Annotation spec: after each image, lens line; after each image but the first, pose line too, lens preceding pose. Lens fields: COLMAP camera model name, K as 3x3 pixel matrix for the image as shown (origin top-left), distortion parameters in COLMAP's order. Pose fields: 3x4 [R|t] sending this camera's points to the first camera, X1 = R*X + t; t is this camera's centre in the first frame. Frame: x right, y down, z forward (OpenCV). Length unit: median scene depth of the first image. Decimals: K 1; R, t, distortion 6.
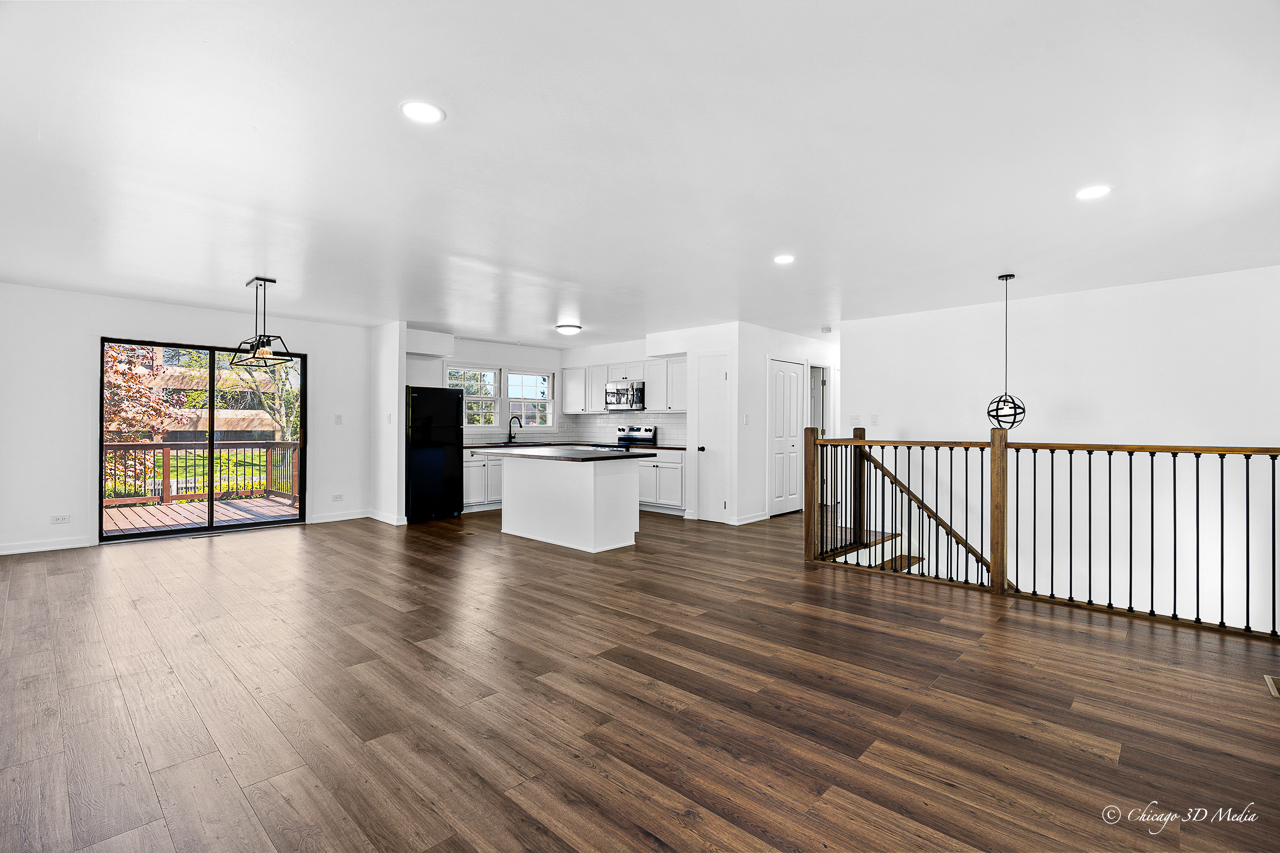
lens RADIAL K [[581.3, 0, 640.0], [0, 581.3, 426.5], [0, 0, 1]] dist [-0.015063, 0.000459]
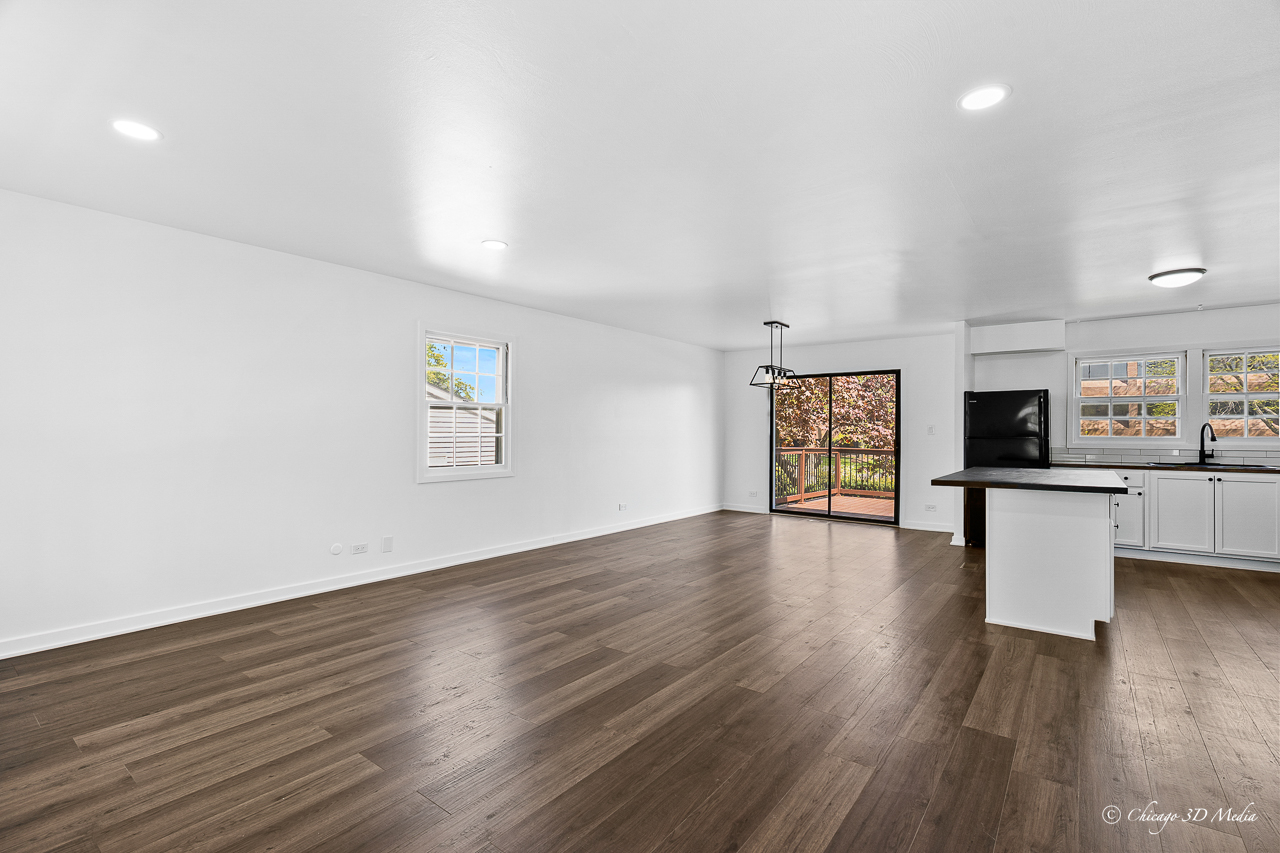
lens RADIAL K [[576.3, 0, 640.0], [0, 576.3, 426.5], [0, 0, 1]] dist [-0.013326, 0.000656]
pose [[0.107112, -0.011982, -0.994175, 0.784426], [-0.008447, 0.999880, -0.012961, -0.000742], [0.994211, 0.009787, 0.106998, 0.744800]]
